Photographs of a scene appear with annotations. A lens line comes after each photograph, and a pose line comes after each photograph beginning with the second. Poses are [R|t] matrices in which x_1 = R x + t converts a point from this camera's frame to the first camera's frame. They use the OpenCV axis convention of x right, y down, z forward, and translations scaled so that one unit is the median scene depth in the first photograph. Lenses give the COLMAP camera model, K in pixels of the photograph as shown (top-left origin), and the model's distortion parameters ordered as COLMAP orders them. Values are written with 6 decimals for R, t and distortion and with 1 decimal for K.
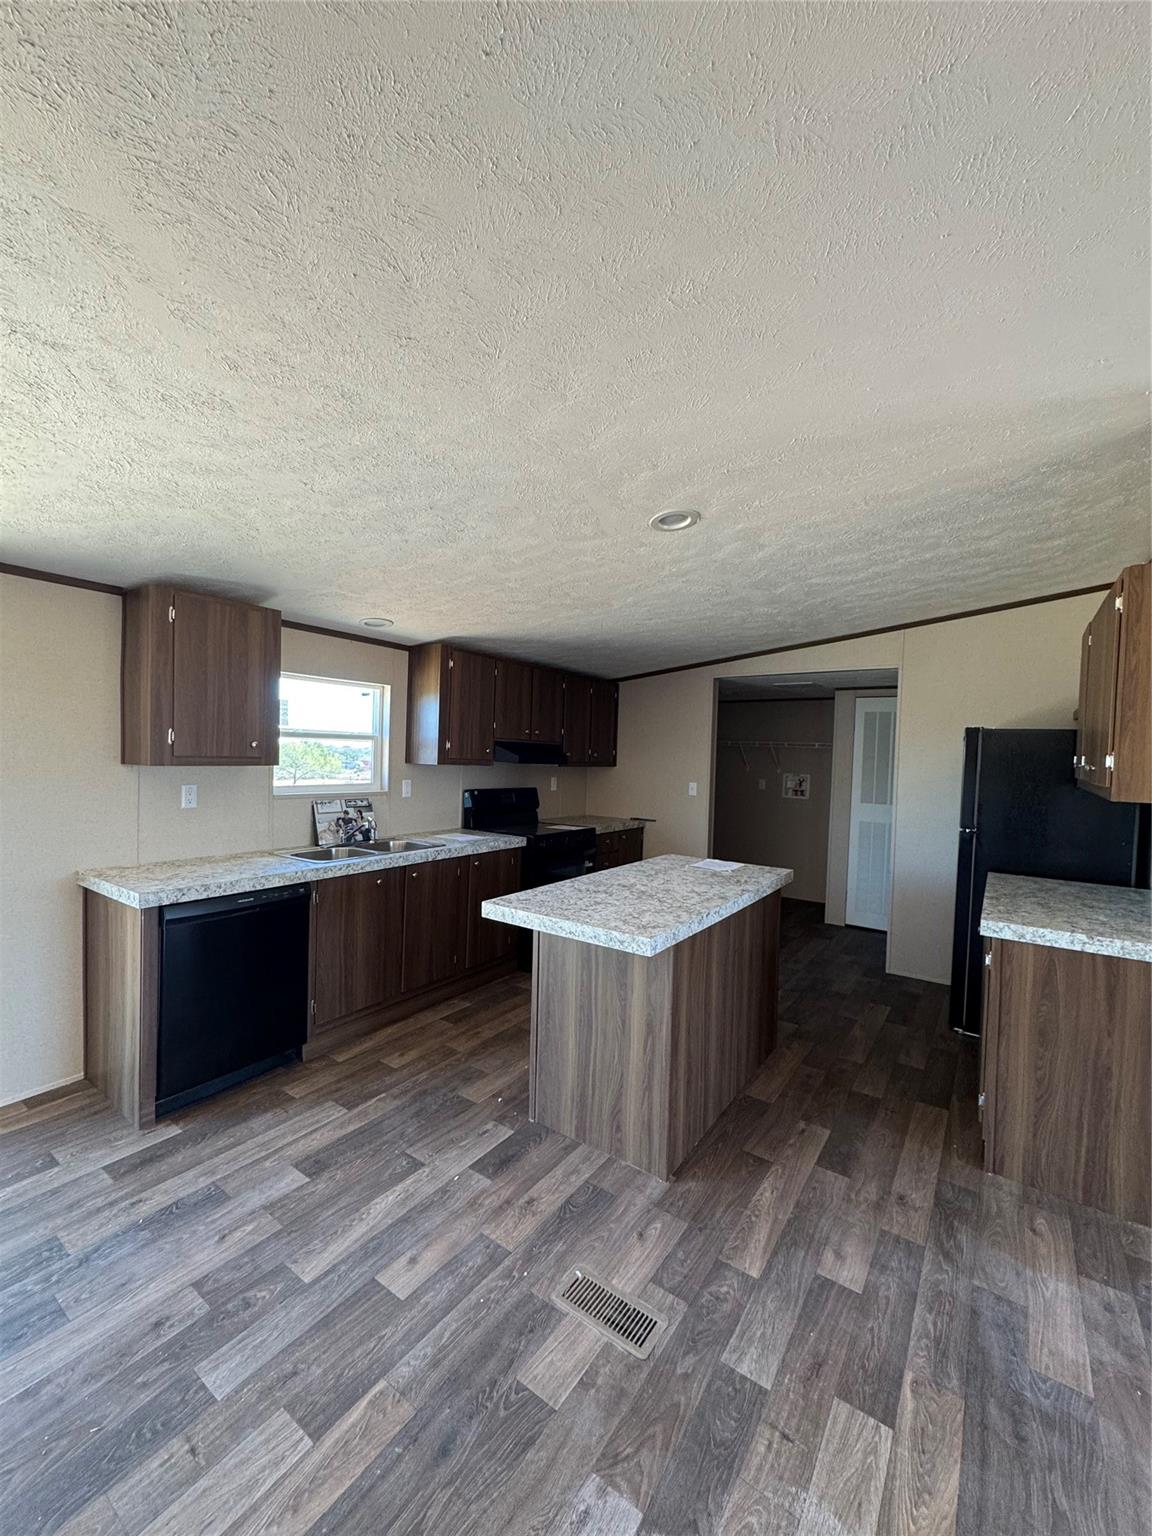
lens RADIAL K [[610.8, 0, 576.0], [0, 610.8, 768.0], [0, 0, 1]] dist [-0.003177, -0.000467]
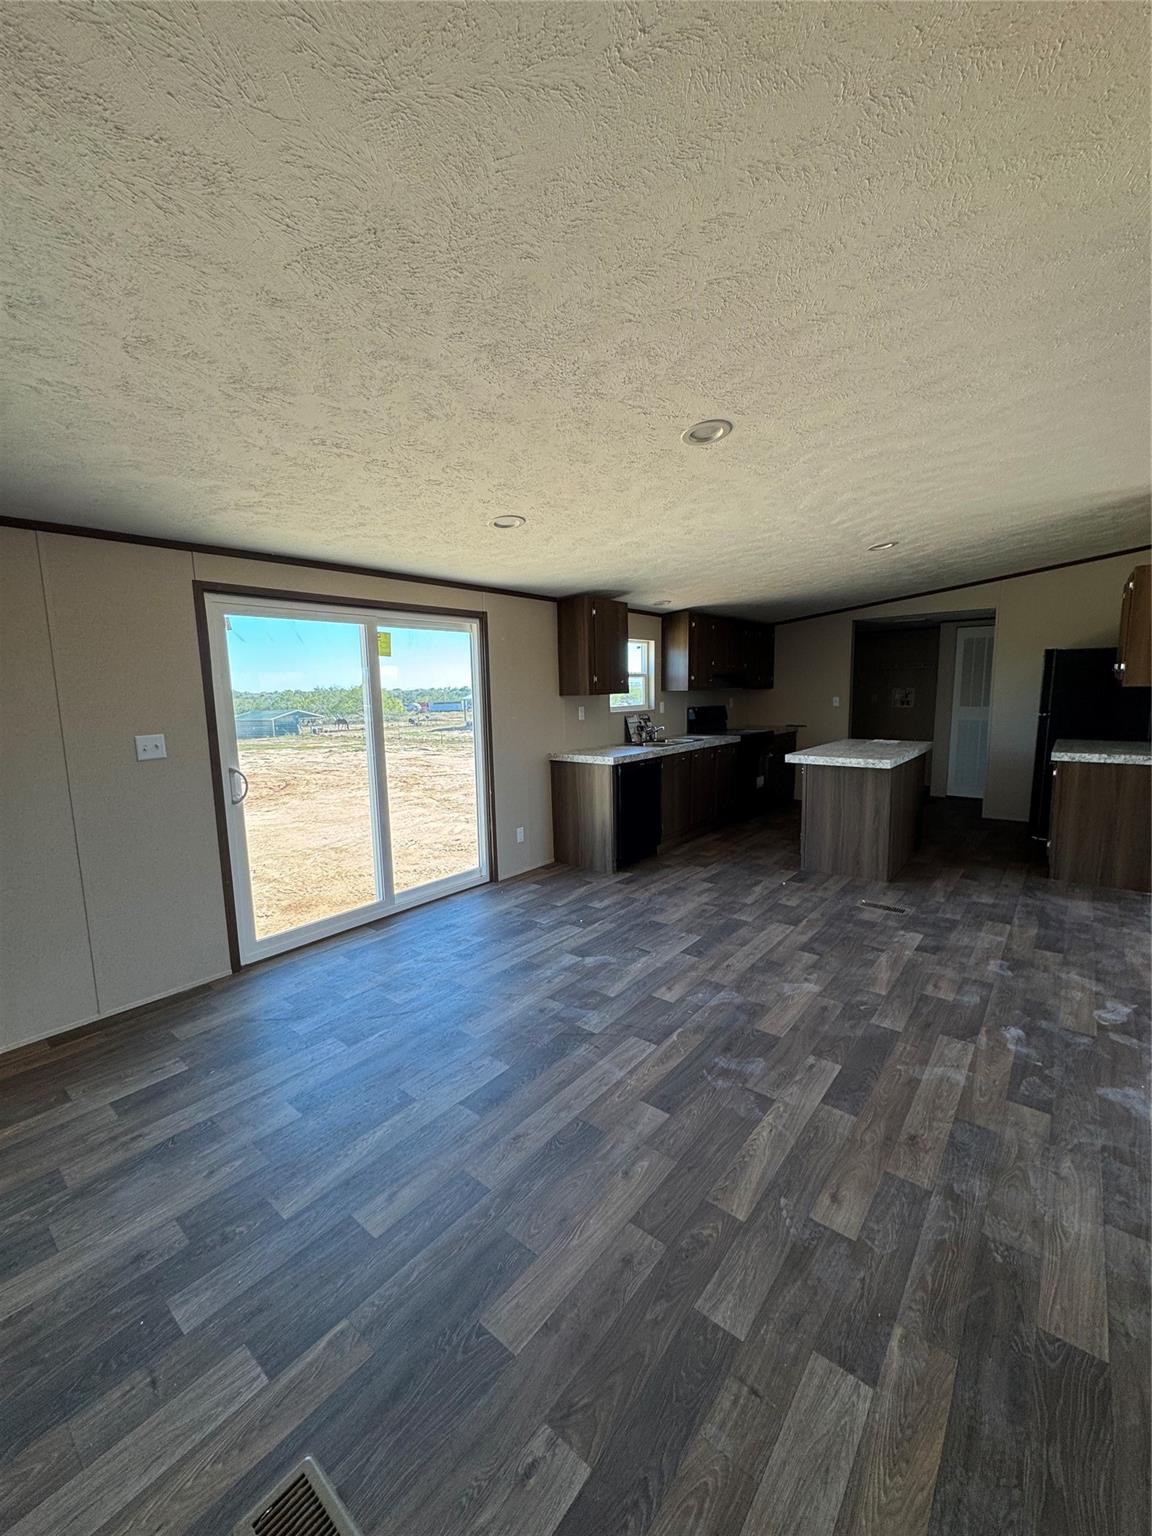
lens RADIAL K [[610.8, 0, 576.0], [0, 610.8, 768.0], [0, 0, 1]] dist [-0.003177, -0.000467]
pose [[0.996010, -0.038896, -0.080314, -0.584152], [0.047369, 0.993189, 0.106447, 0.017006], [0.075627, -0.109826, 0.991069, -0.882888]]
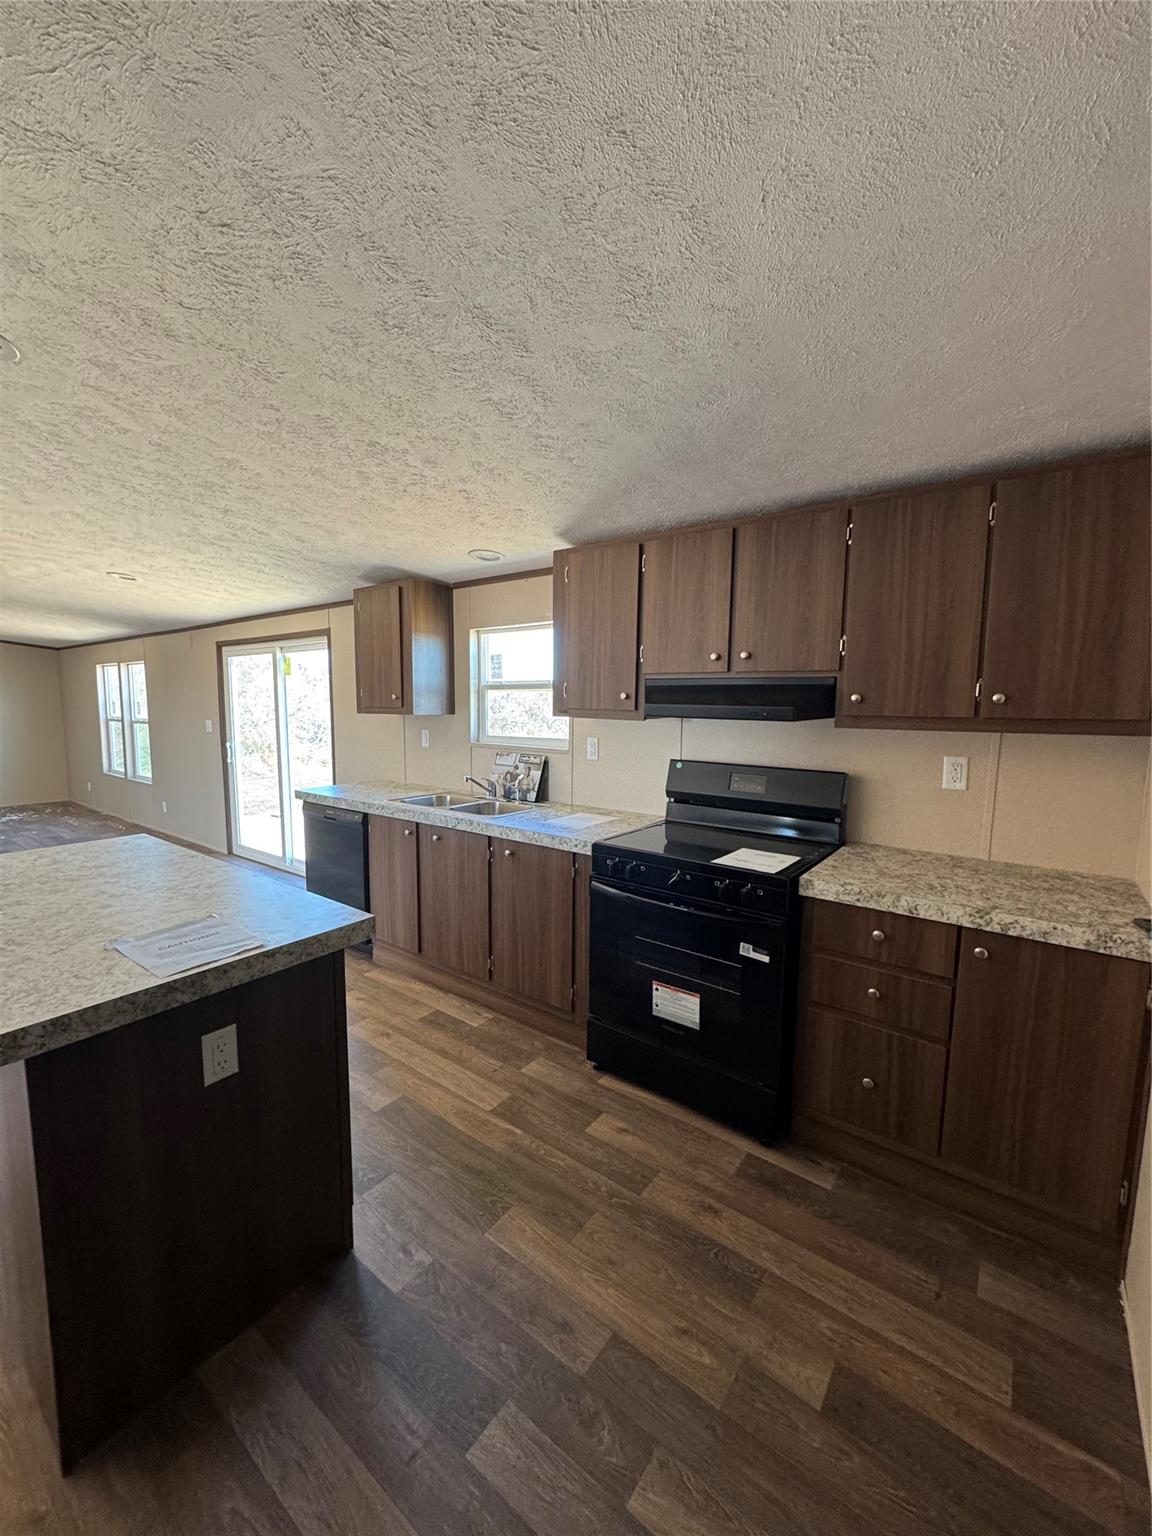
lens RADIAL K [[610.8, 0, 576.0], [0, 610.8, 768.0], [0, 0, 1]] dist [-0.003177, -0.000467]
pose [[-0.028286, 0.081449, -0.996276, 0.774560], [-0.028752, 0.996196, 0.082259, -0.007386], [0.999186, 0.030971, -0.025836, 1.554353]]
